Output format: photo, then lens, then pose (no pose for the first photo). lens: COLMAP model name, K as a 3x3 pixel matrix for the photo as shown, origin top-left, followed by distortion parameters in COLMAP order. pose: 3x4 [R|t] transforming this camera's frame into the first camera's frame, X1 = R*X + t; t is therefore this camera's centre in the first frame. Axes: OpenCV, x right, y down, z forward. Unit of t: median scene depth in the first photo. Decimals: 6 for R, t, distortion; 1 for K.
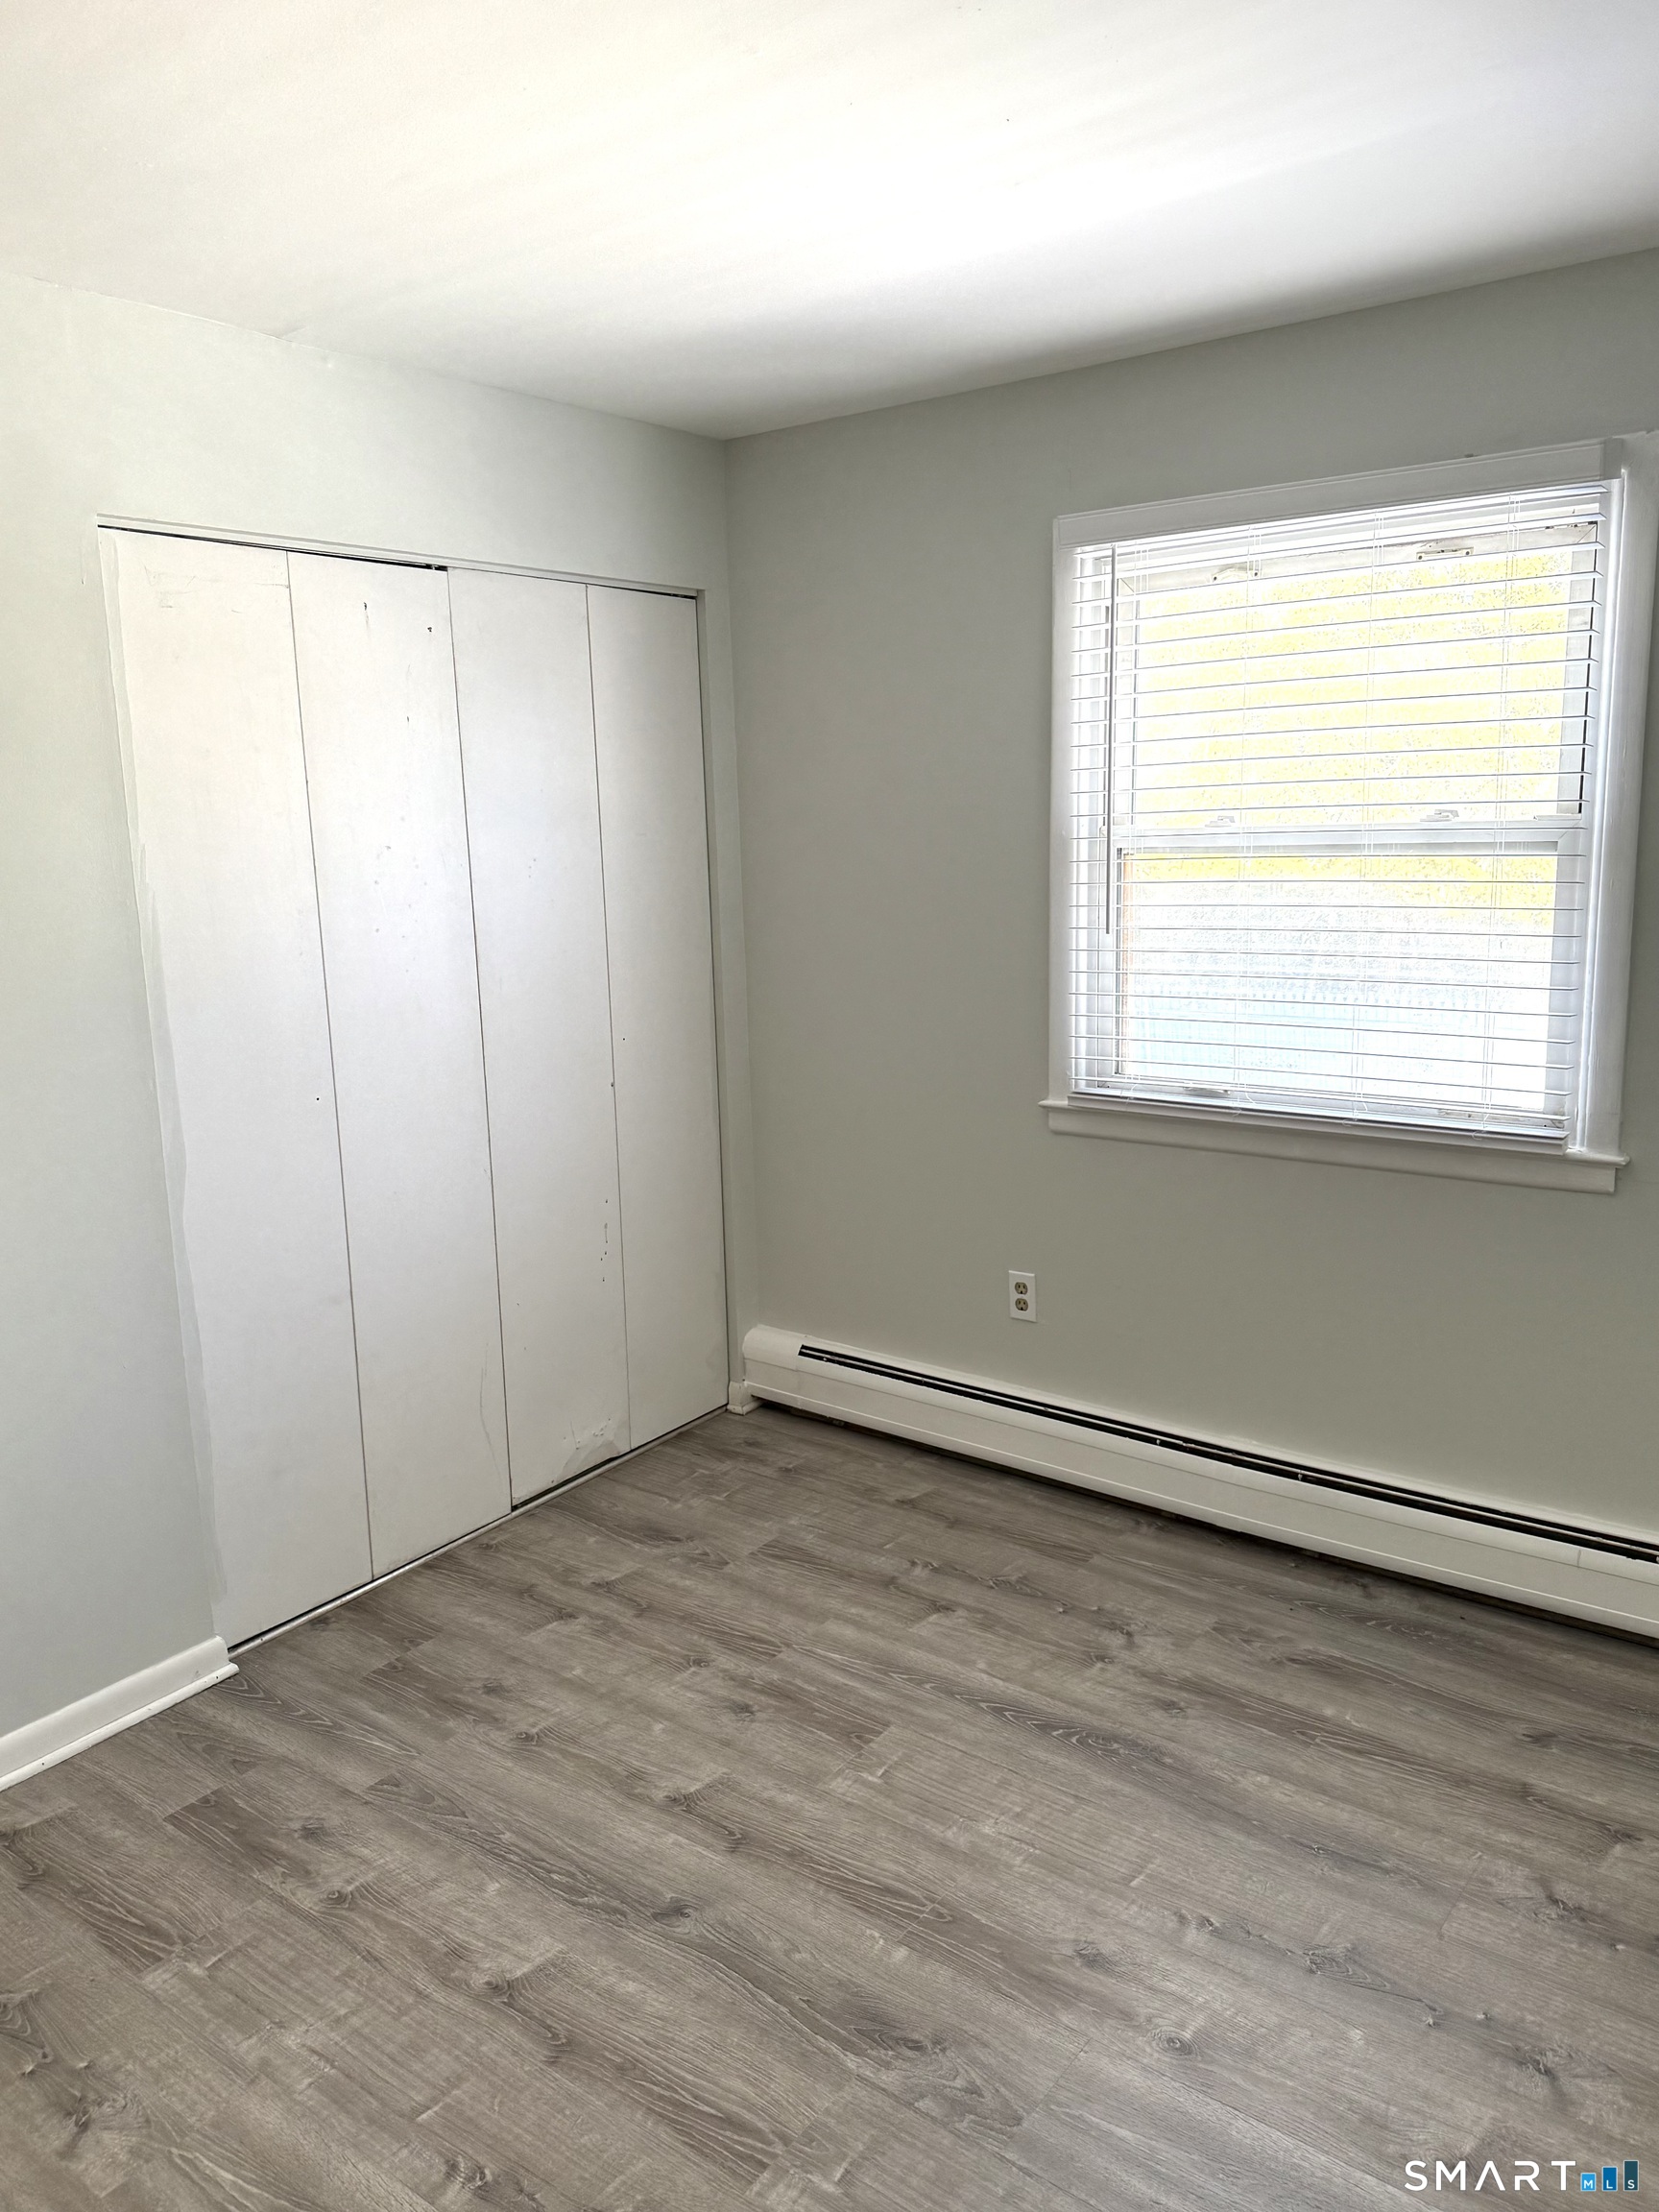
lens RADIAL K [[1600.6, 0, 833.7], [0, 1600.6, 1102.9], [0, 0, 1]] dist [0.063300, -0.064949]
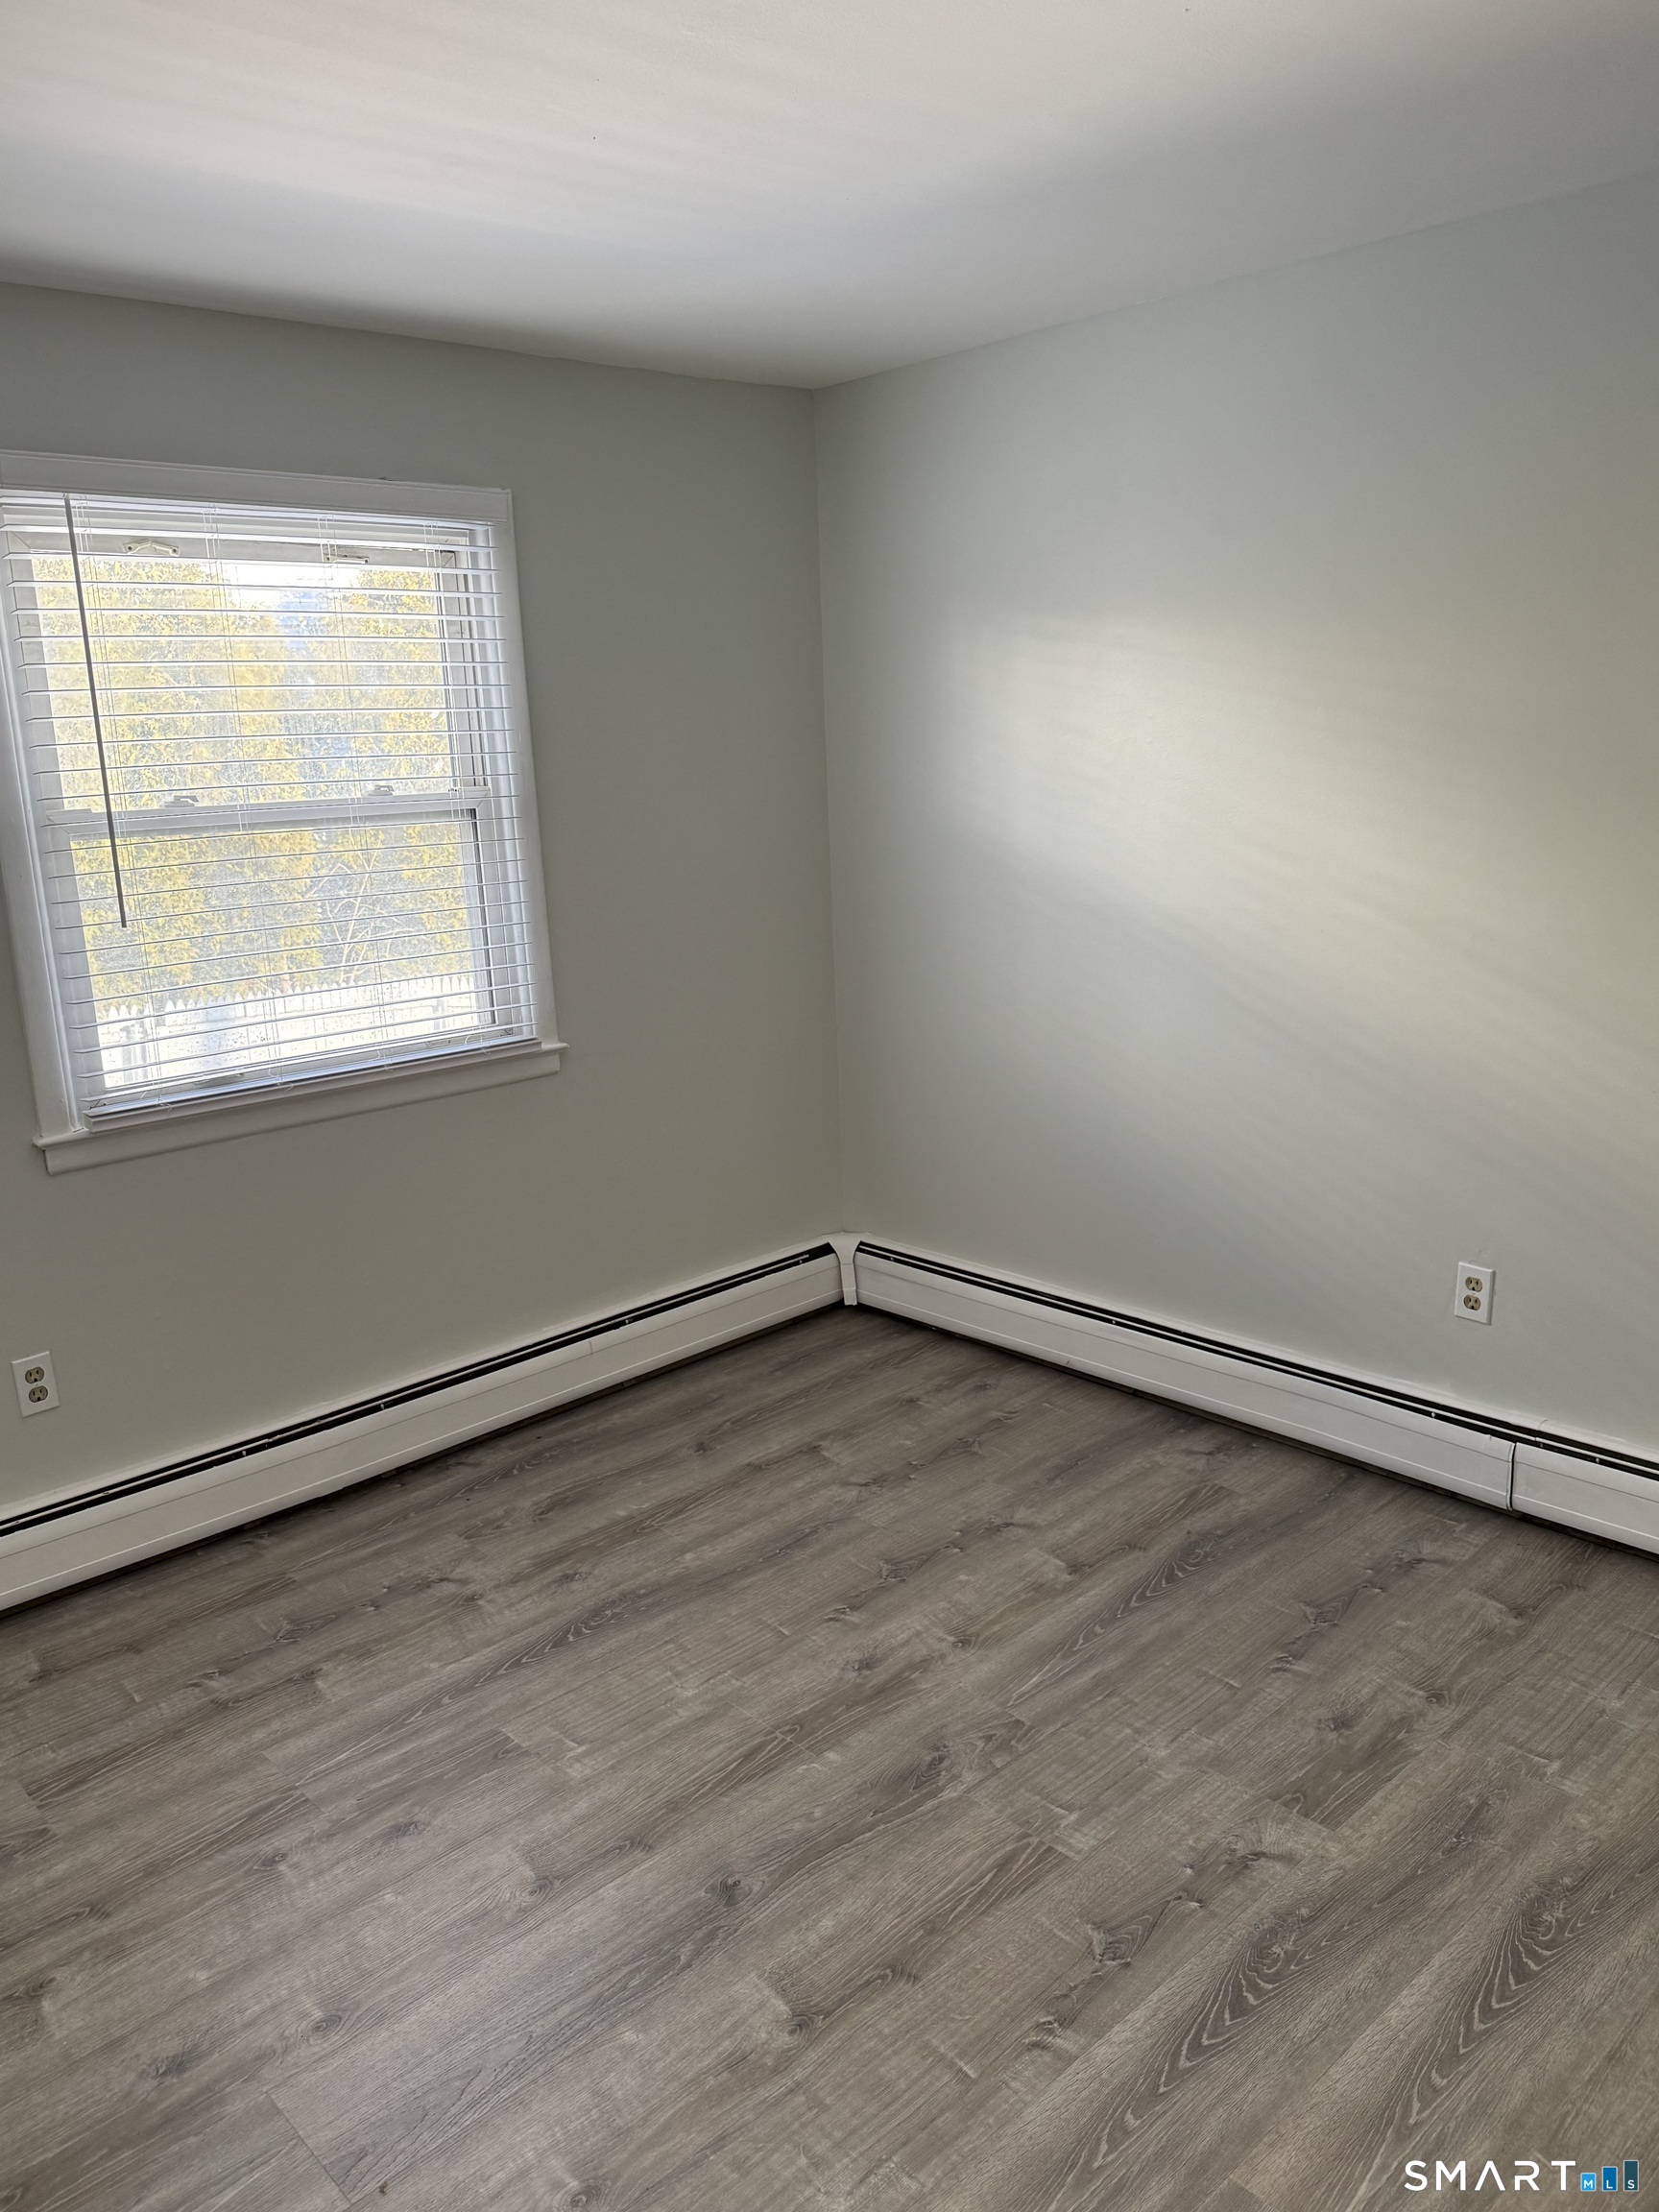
lens RADIAL K [[1600.6, 0, 785.7], [0, 1600.6, 1103.3], [0, 0, 1]] dist [0.063300, -0.064949]
pose [[0.200925, -0.205043, 0.957907, -0.762960], [0.225433, 0.961282, 0.158480, -0.085556], [-0.953315, 0.184101, 0.239369, 0.530182]]
